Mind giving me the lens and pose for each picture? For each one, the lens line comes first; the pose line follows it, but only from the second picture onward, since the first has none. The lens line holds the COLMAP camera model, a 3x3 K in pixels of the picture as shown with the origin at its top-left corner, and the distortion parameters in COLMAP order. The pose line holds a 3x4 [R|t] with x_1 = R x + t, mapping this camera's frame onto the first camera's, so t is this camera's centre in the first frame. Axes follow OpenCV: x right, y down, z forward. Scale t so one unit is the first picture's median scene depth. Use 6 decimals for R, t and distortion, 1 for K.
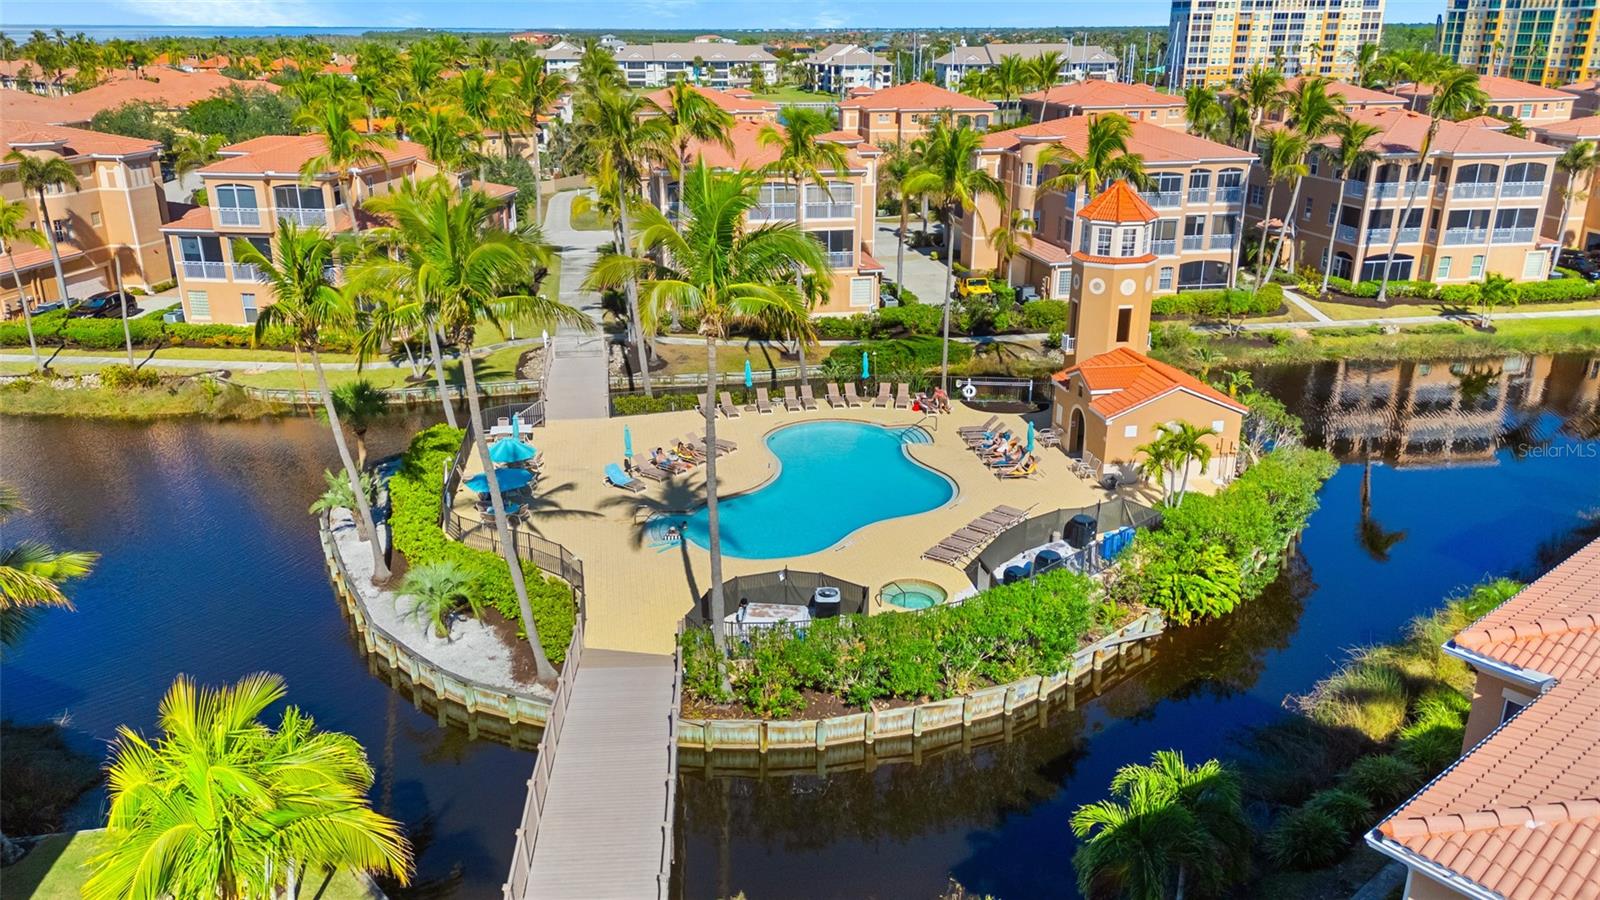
lens RADIAL K [[1165.0, 0, 788.7], [0, 1165.0, 444.9], [0, 0, 1]] dist [0.070512, -0.069321]
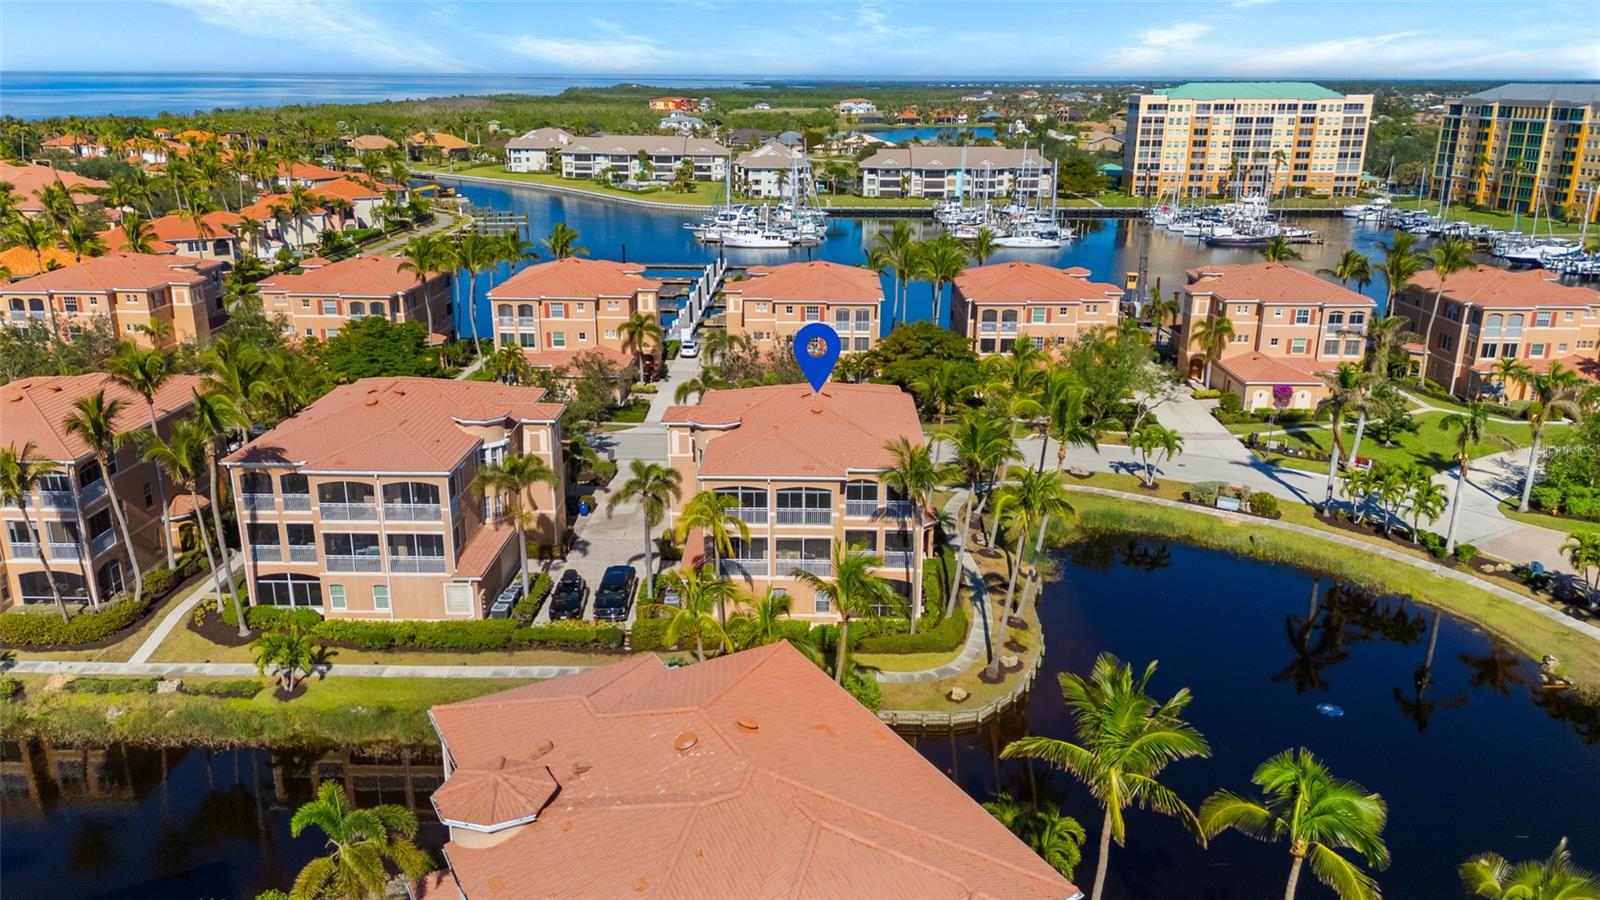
lens RADIAL K [[1165.0, 0, 791.3], [0, 1165.0, 440.9], [0, 0, 1]] dist [0.070512, -0.069321]
pose [[0.982250, 0.060001, -0.177722, 0.259944], [-0.067182, 0.997139, -0.034657, -0.064994], [0.175134, 0.045981, 0.983470, 0.062999]]
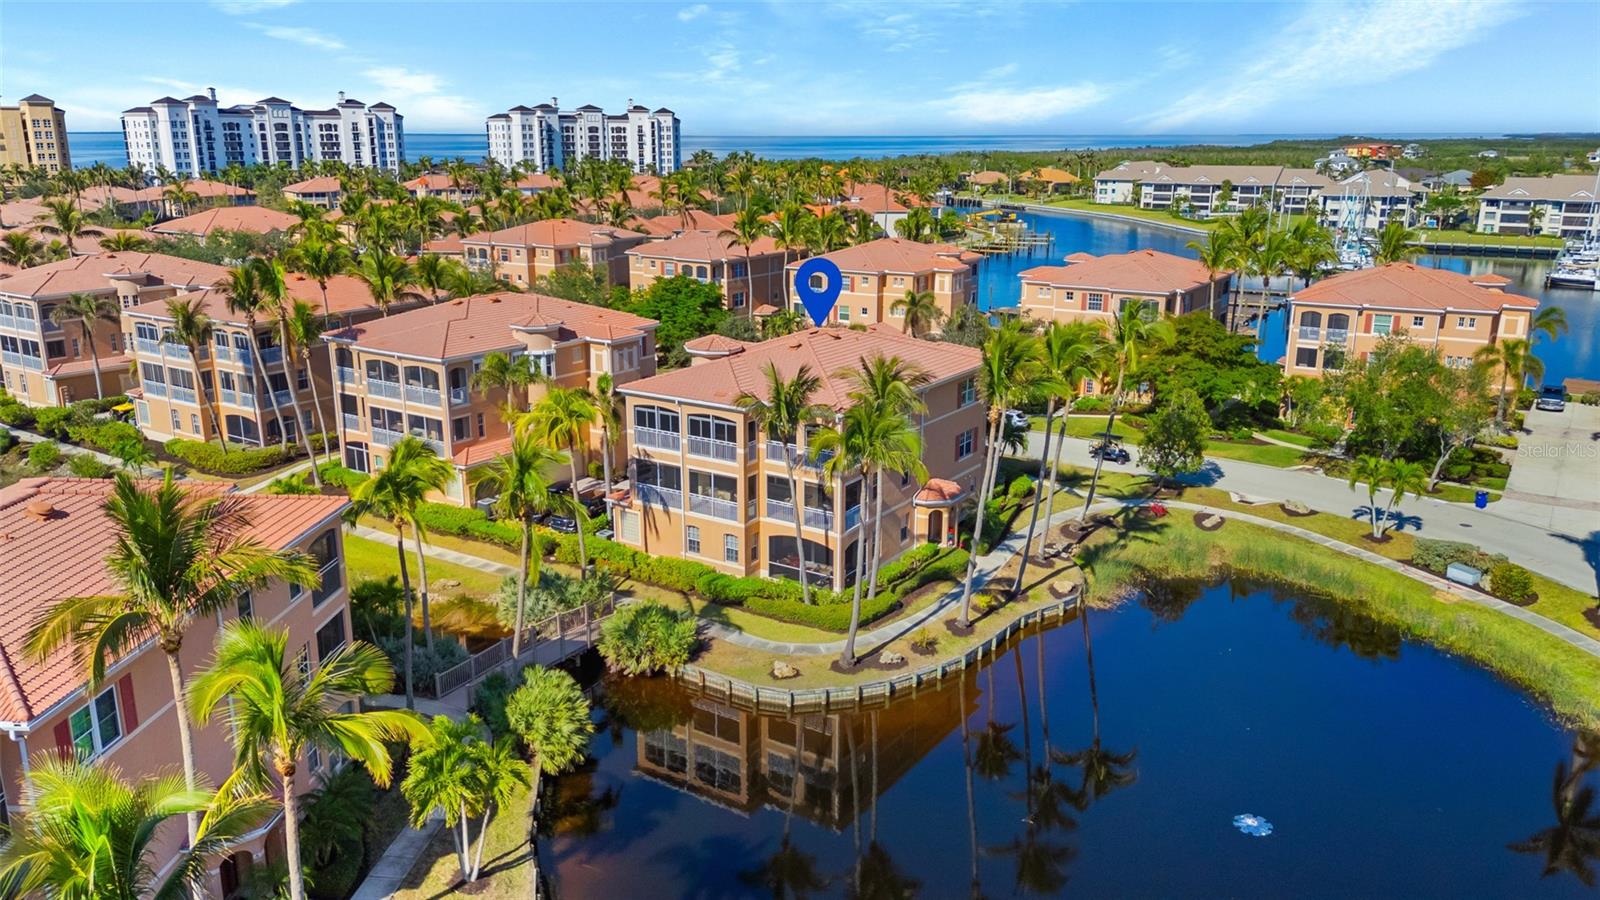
lens RADIAL K [[1165.0, 0, 809.6], [0, 1165.0, 440.2], [0, 0, 1]] dist [0.070512, -0.069321]
pose [[0.729922, 0.172302, -0.661457, 0.360418], [-0.228348, 0.973578, 0.001623, -0.064045], [0.644260, 0.149858, 0.749981, 0.137439]]
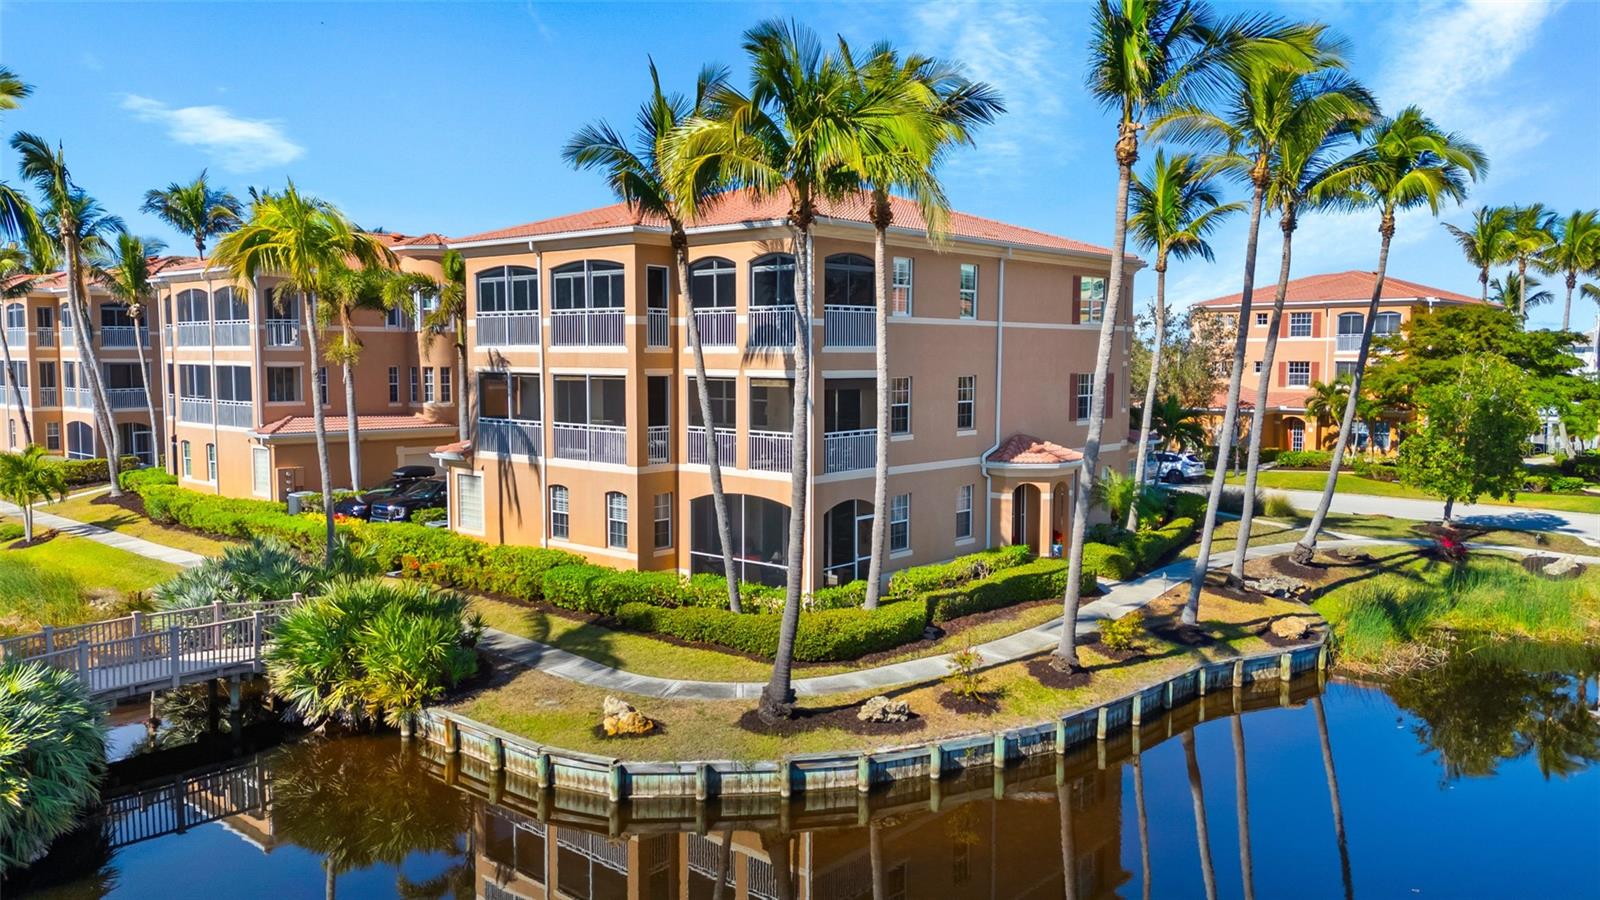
lens RADIAL K [[1165.0, 0, 803.2], [0, 1165.0, 451.7], [0, 0, 1]] dist [0.070512, -0.069321]
pose [[0.623854, 0.064654, -0.778862, 0.315566], [-0.257111, 0.958078, -0.126410, -0.040925], [0.738038, 0.279115, 0.614325, 0.222796]]
